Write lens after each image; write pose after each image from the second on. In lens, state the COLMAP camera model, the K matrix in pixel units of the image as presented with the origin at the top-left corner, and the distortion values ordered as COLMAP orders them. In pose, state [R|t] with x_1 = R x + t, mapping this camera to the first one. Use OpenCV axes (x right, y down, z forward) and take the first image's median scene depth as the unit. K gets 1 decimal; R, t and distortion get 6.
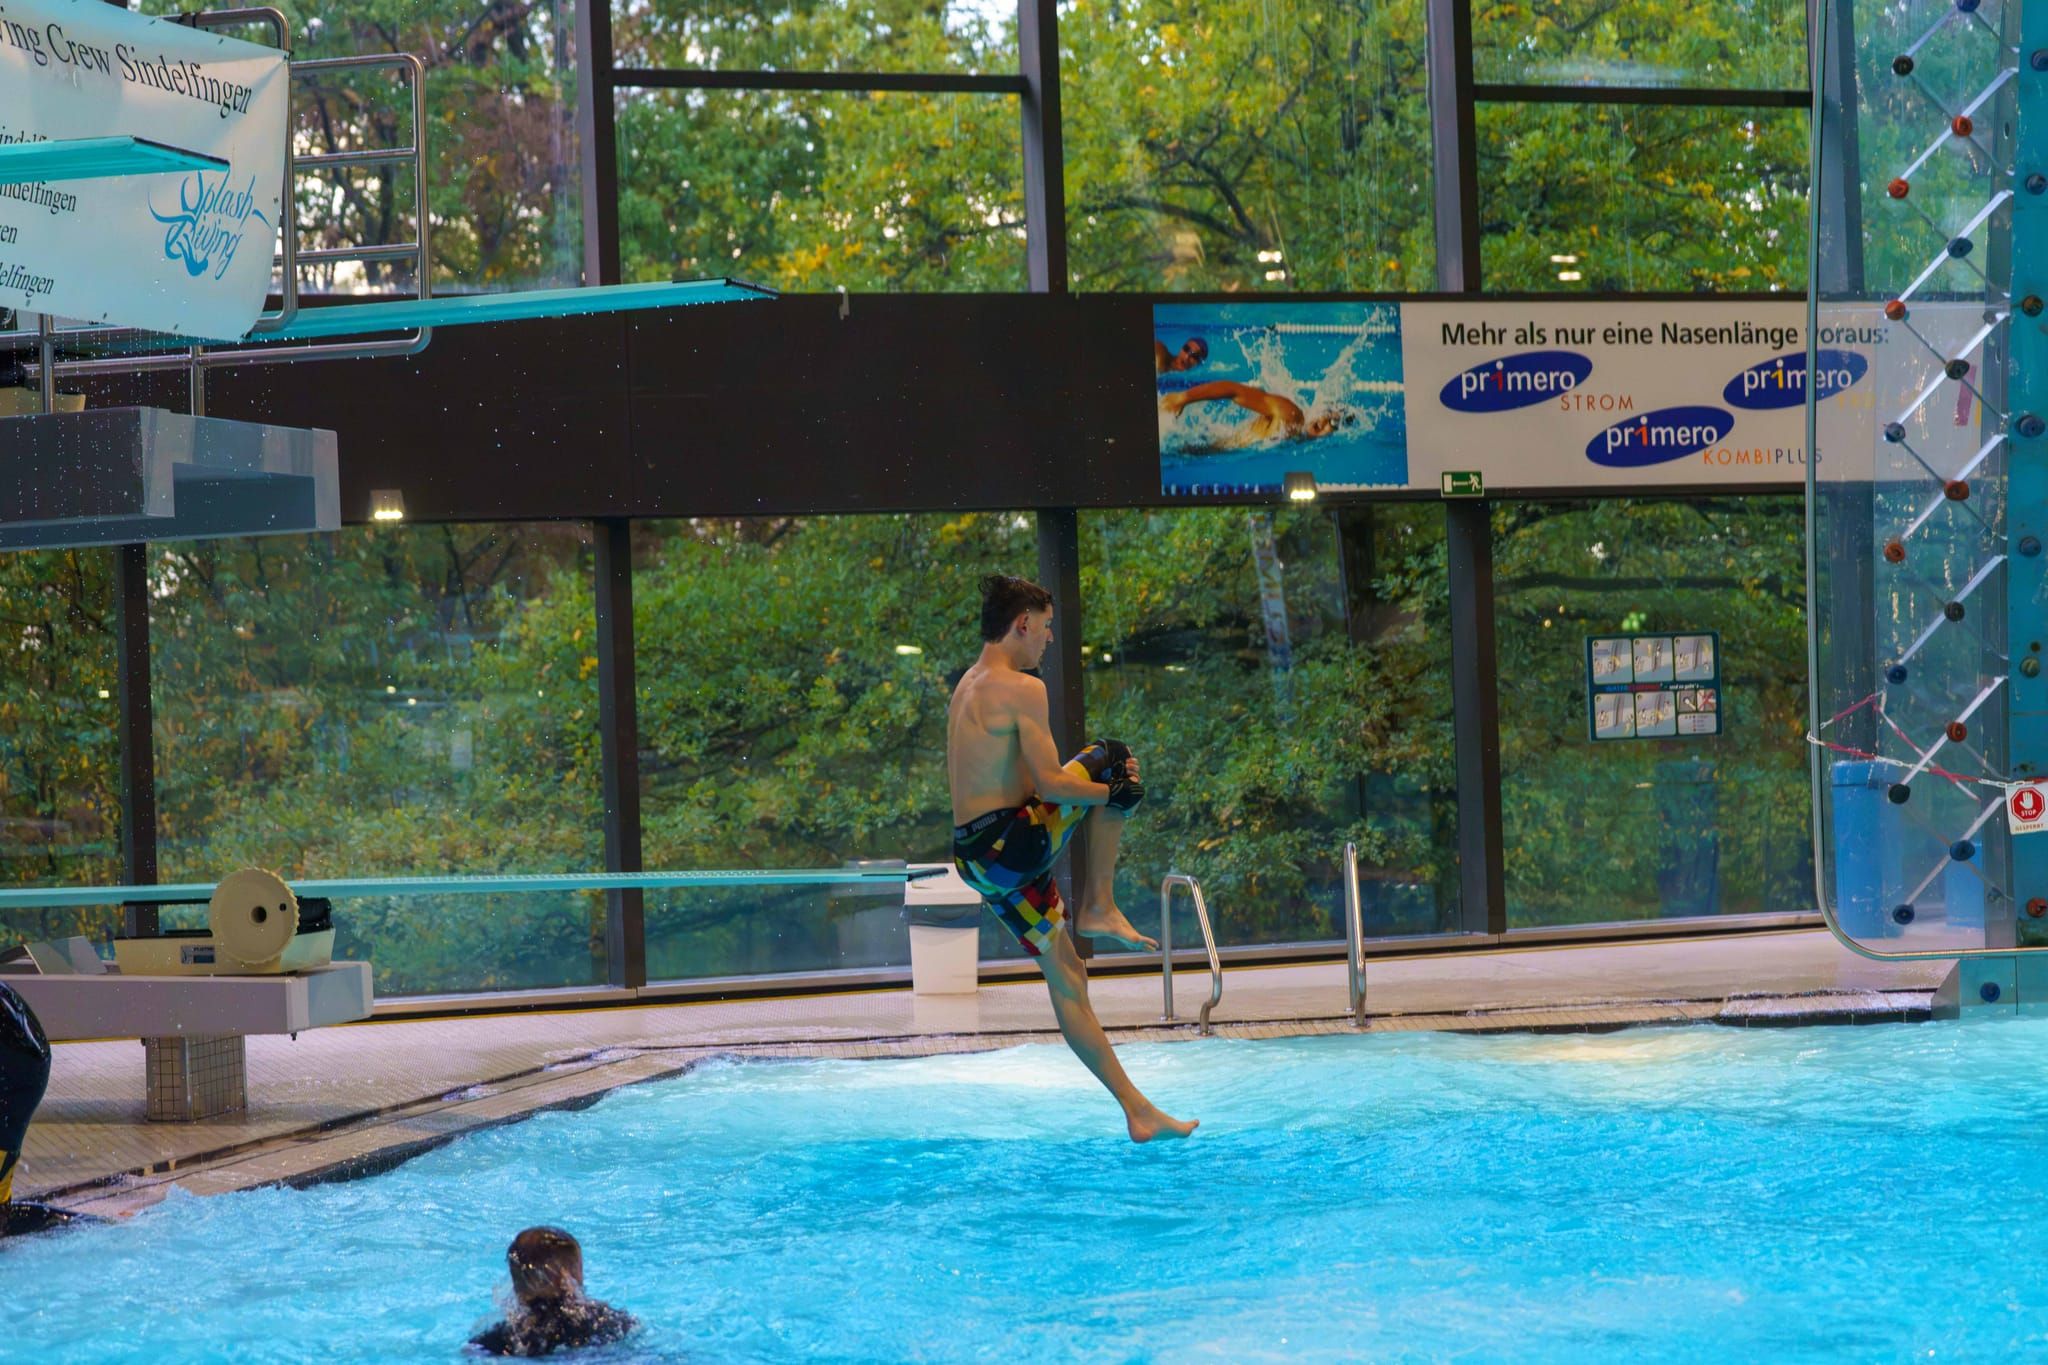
lens RADIAL K [[4171.2, 0, 1018.5], [0, 4171.2, 687.6], [0, 0, 1]] dist [-0.026032, -0.101712]
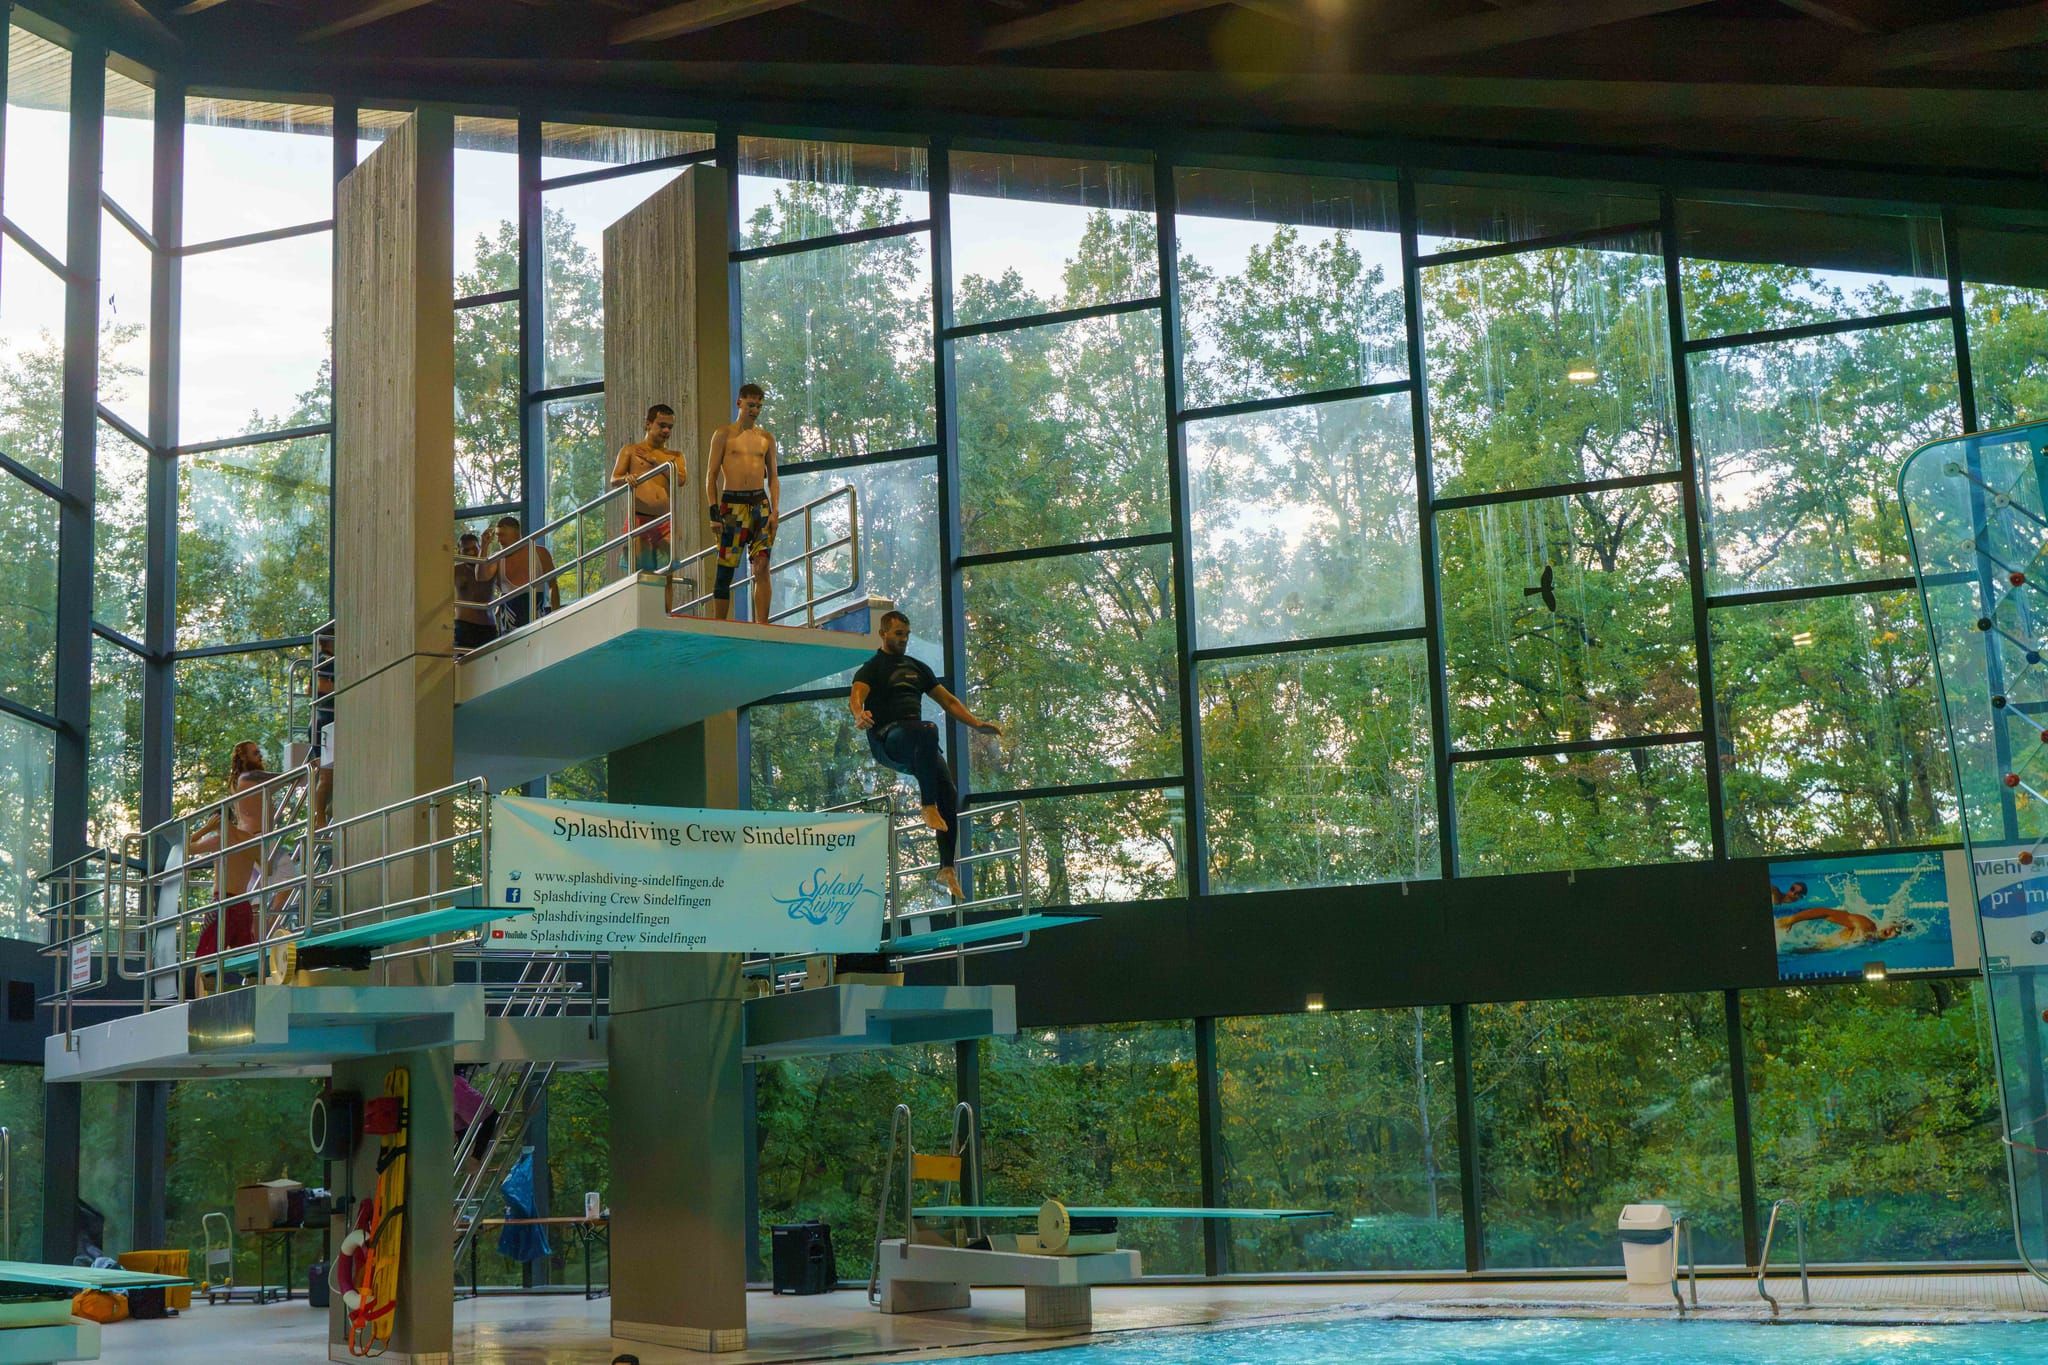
lens RADIAL K [[2467.3, 0, 1005.9], [0, 2467.3, 682.0], [0, 0, 1]] dist [-0.009598, -0.015566]
pose [[0.739882, -0.105890, -0.664350, 0.460484], [0.008863, 0.988983, -0.147763, -0.021149], [0.672678, 0.103439, 0.732670, 0.072567]]
